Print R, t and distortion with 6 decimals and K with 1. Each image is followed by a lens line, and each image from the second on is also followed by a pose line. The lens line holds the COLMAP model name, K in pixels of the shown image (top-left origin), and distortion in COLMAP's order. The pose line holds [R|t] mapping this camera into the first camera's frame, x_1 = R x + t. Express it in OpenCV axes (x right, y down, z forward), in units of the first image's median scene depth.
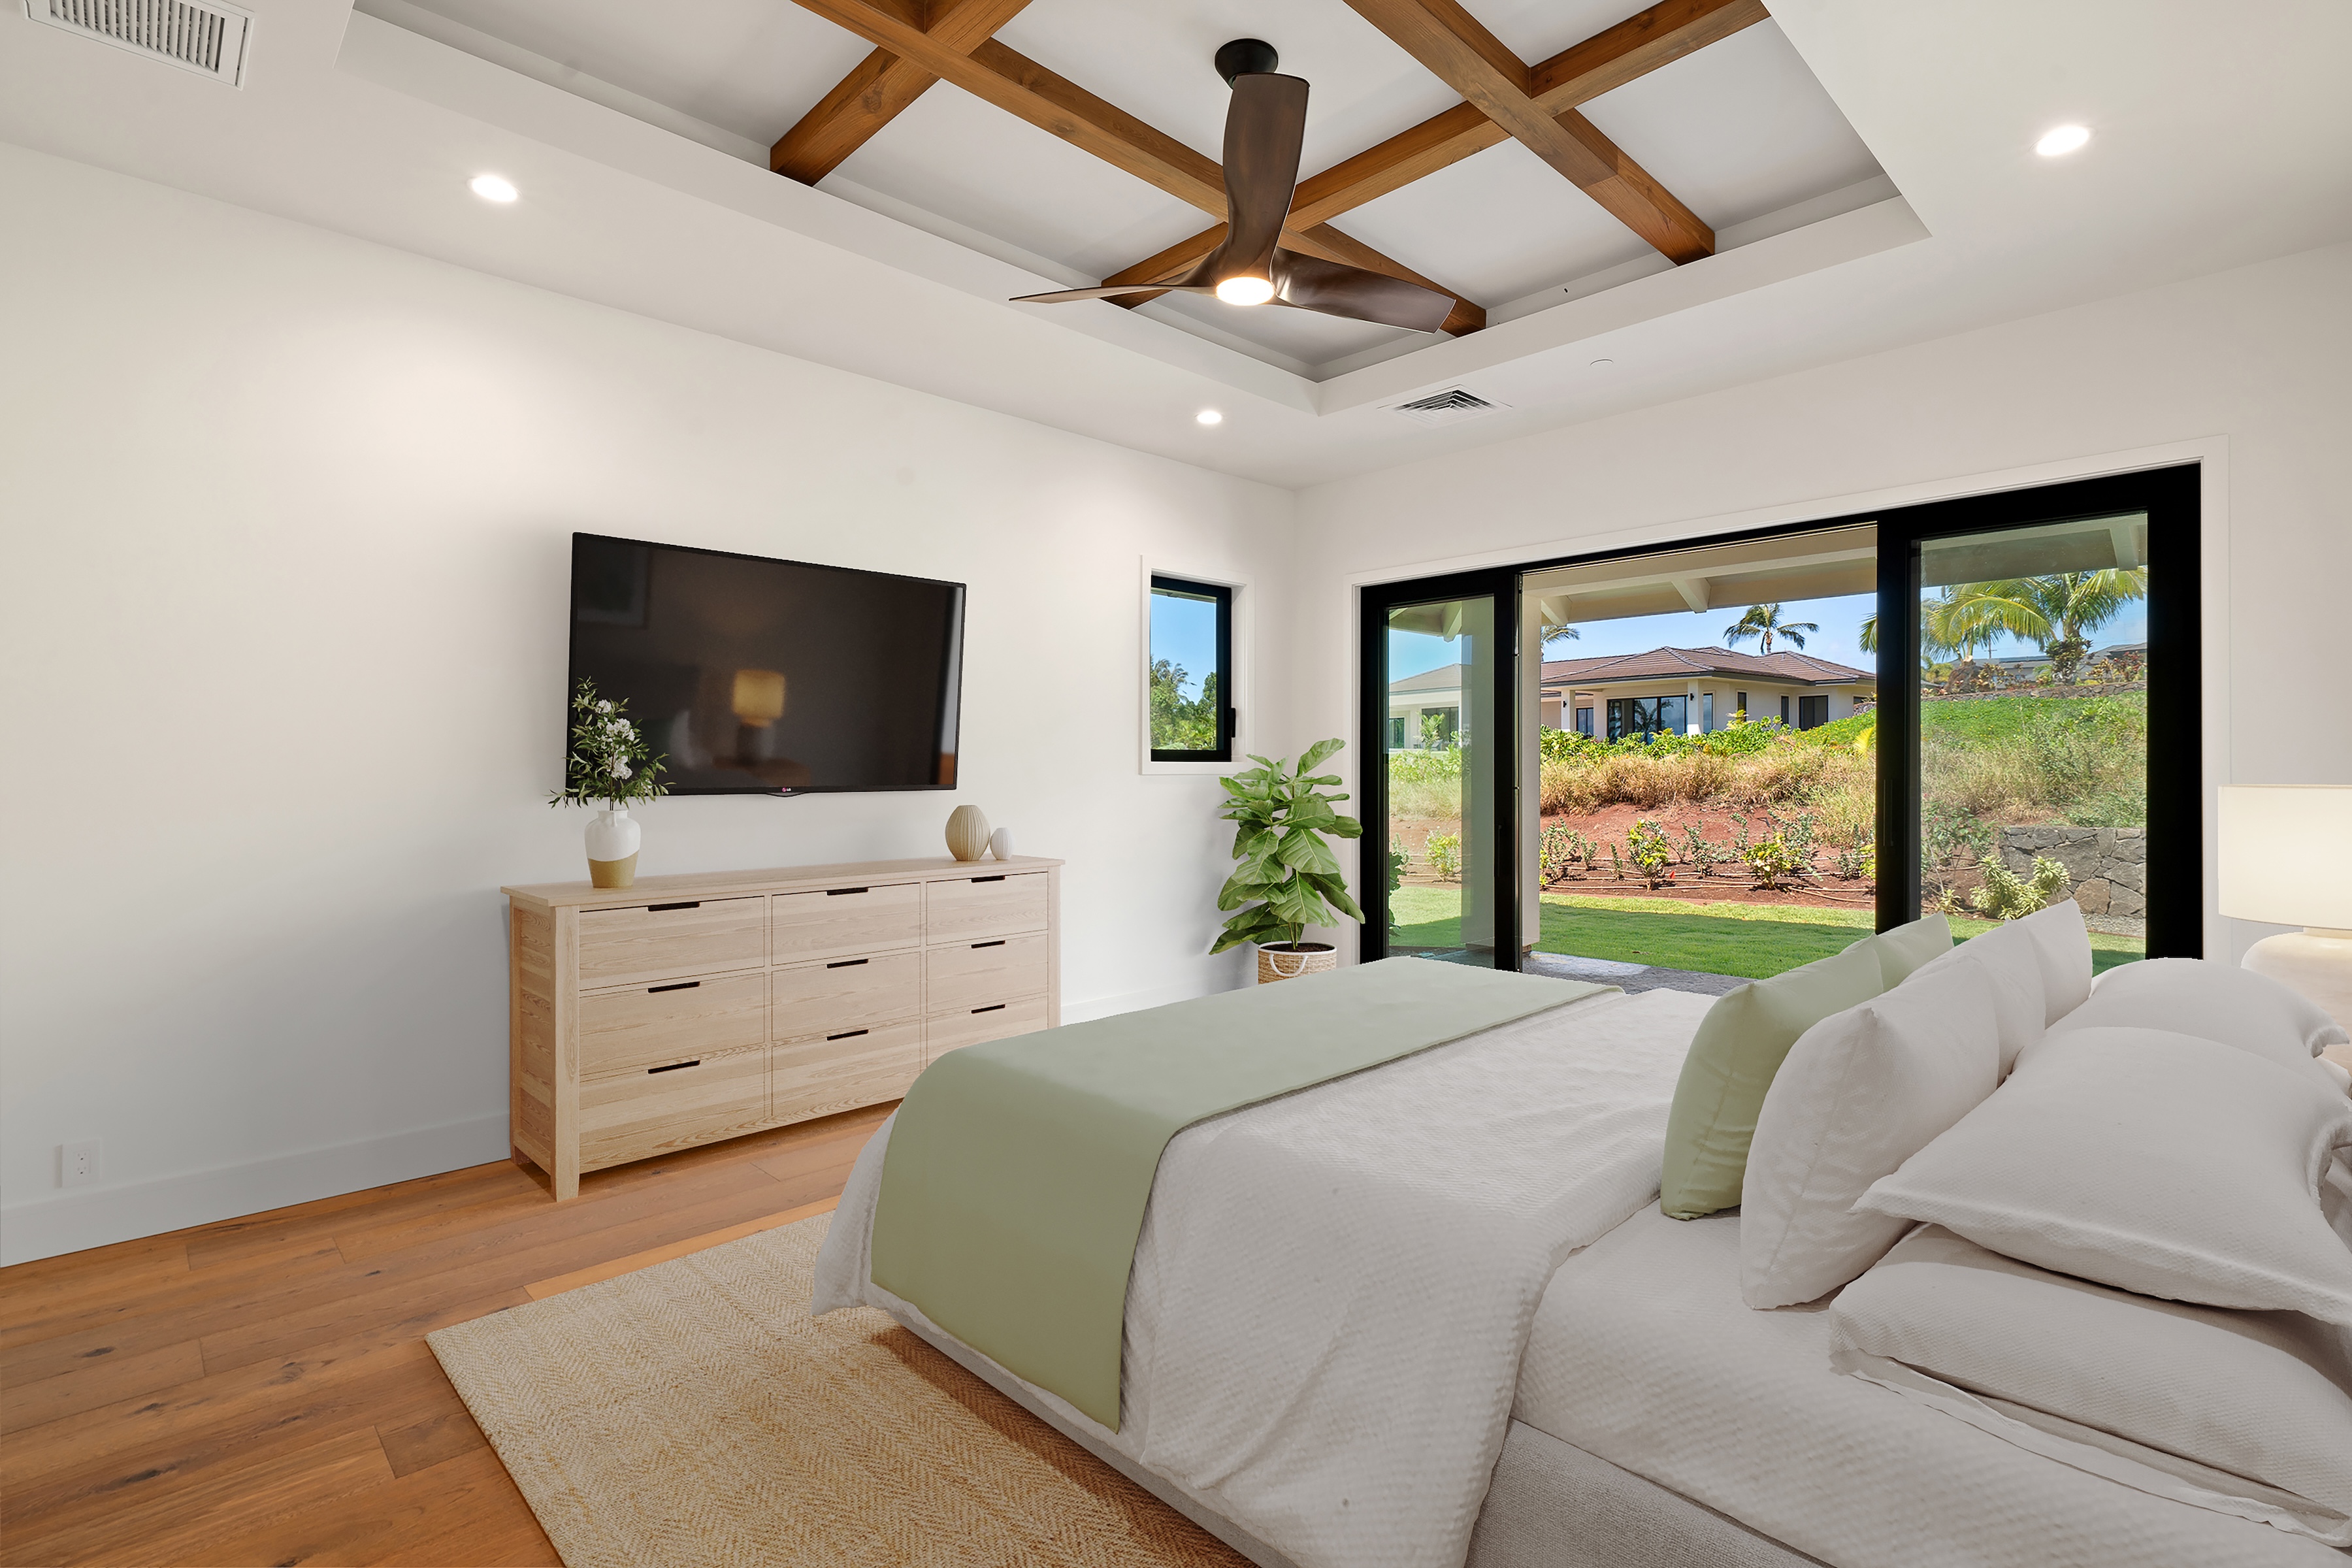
lens RADIAL K [[1116.2, 0, 1174.6], [0, 1116.2, 769.3], [0, 0, 1]] dist [-0.014025, -0.000011]
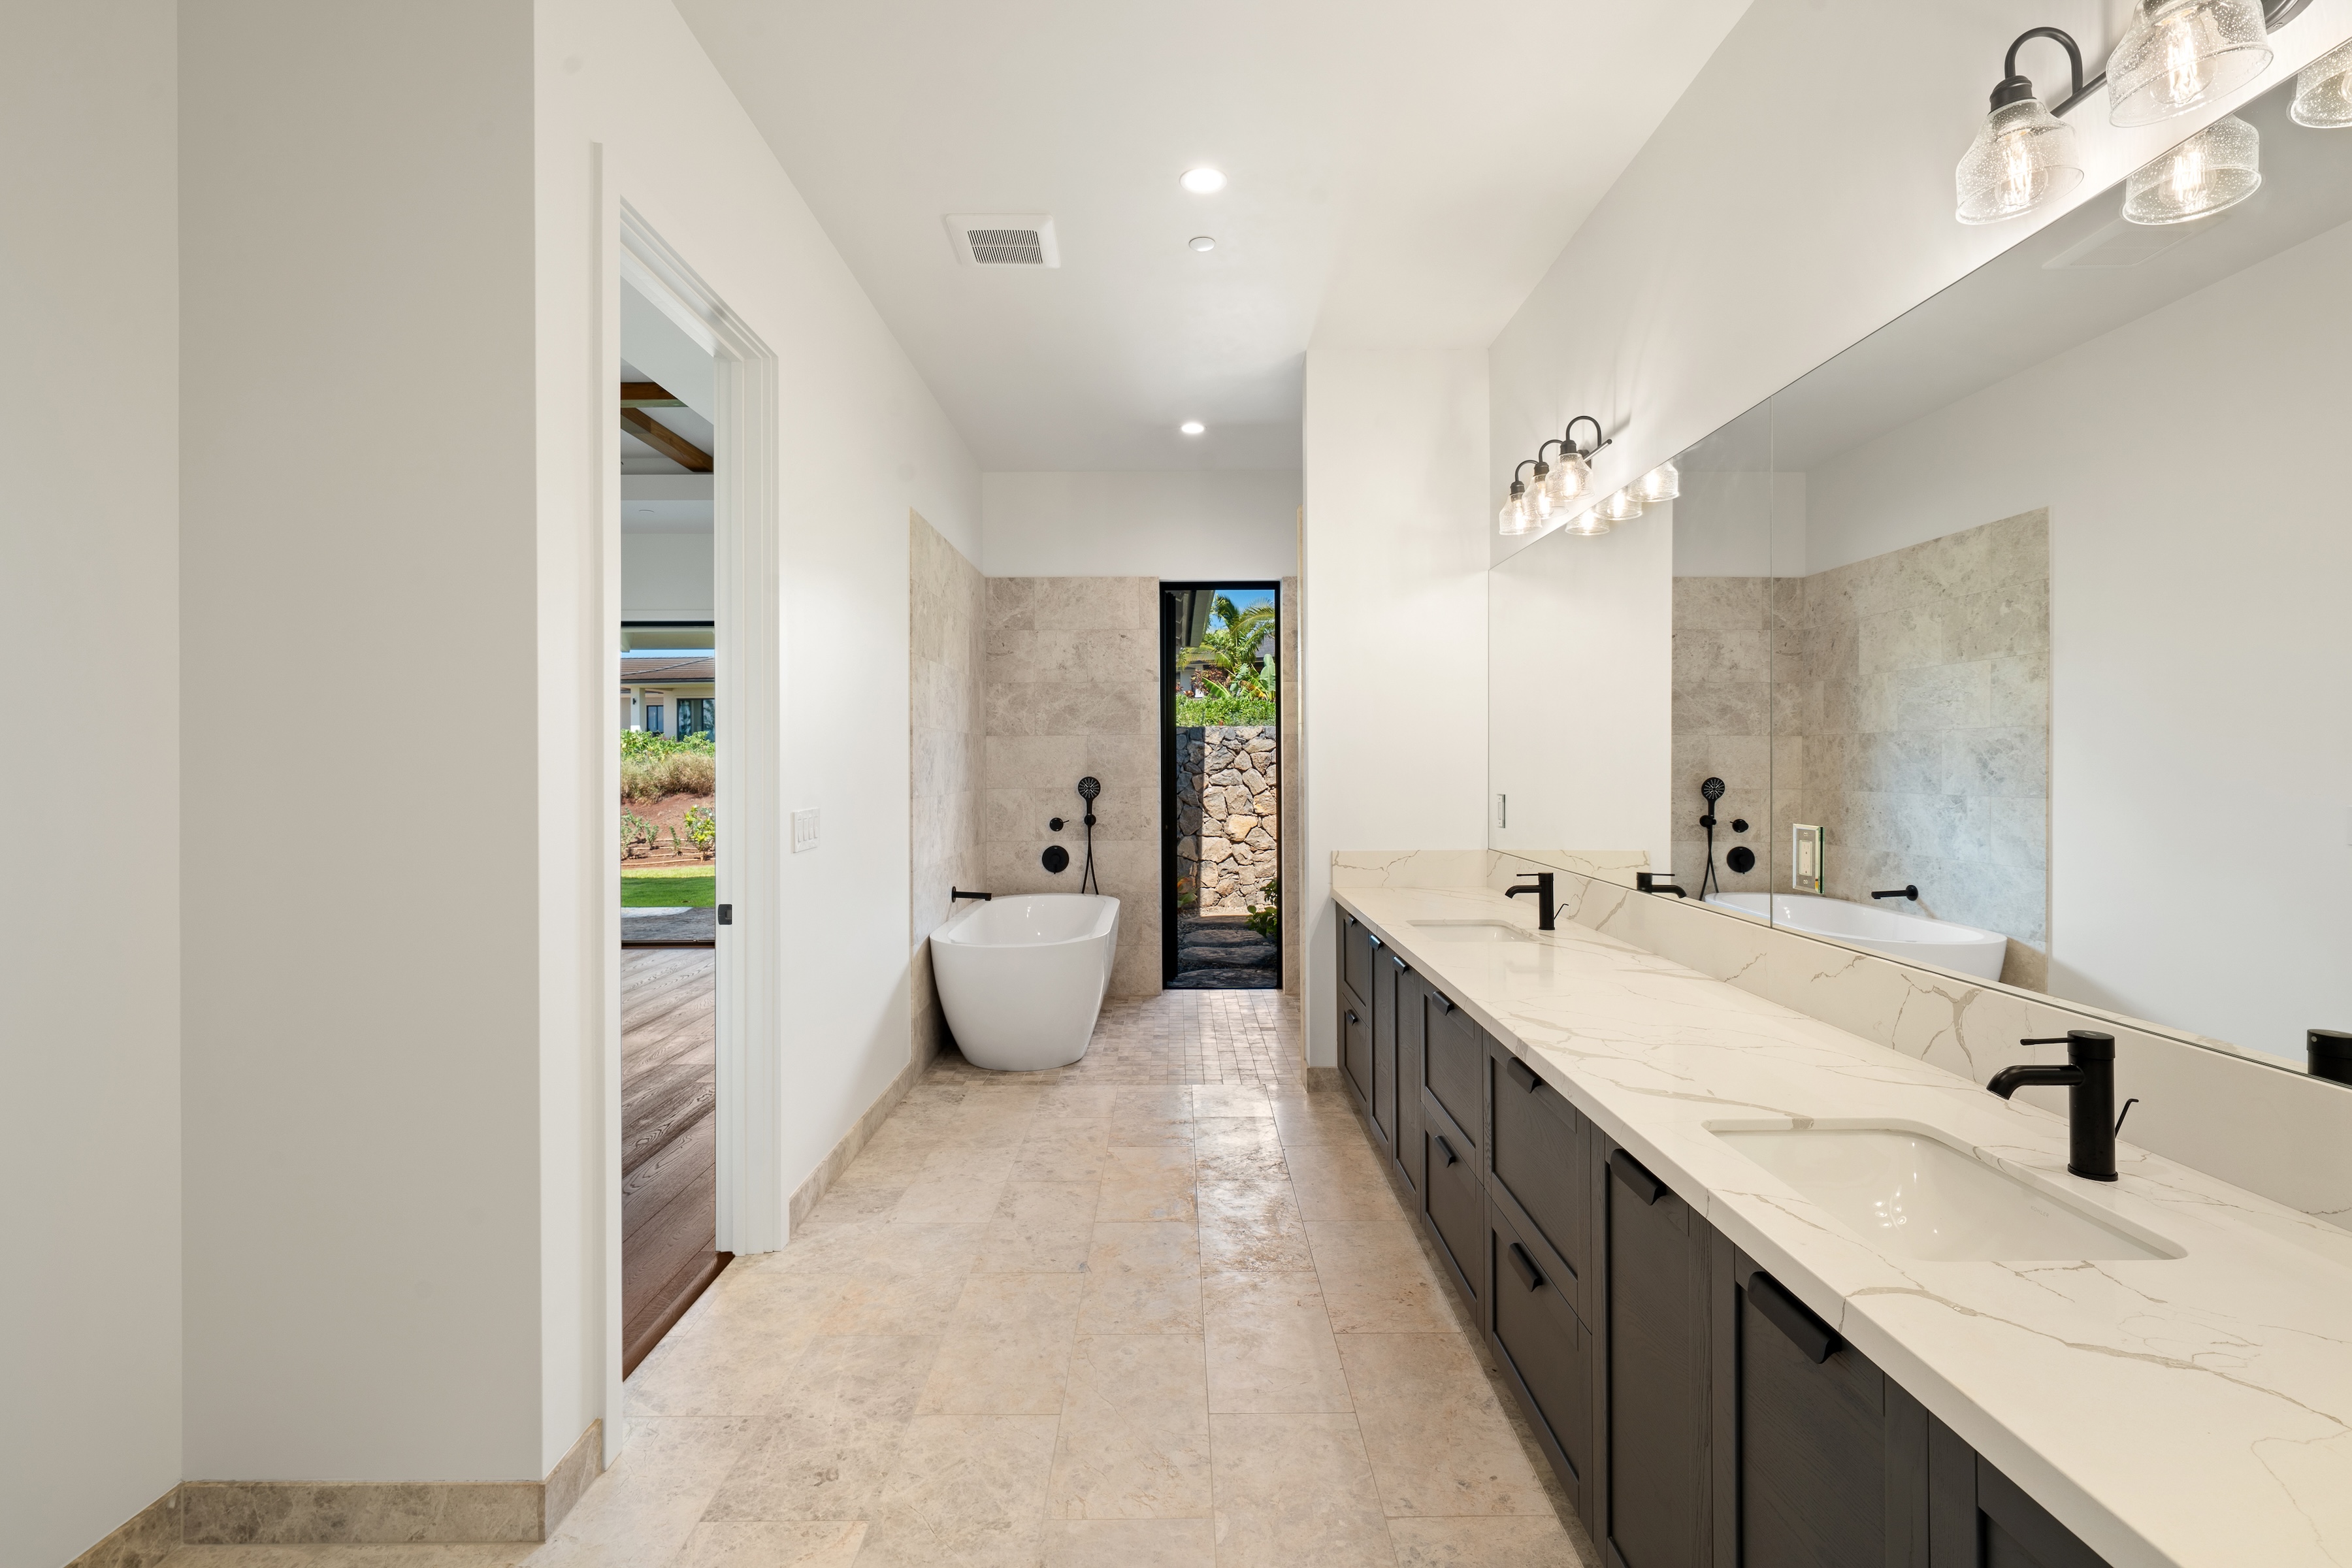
lens RADIAL K [[1017.8, 0, 1143.0], [0, 1017.8, 771.5], [0, 0, 1]] dist [0.000178, 0.000049]
pose [[0.696196, -0.004150, 0.717840, -0.044369], [-0.000491, 0.999980, 0.006257, 0.000563], [-0.717852, -0.004709, 0.696180, -0.137050]]
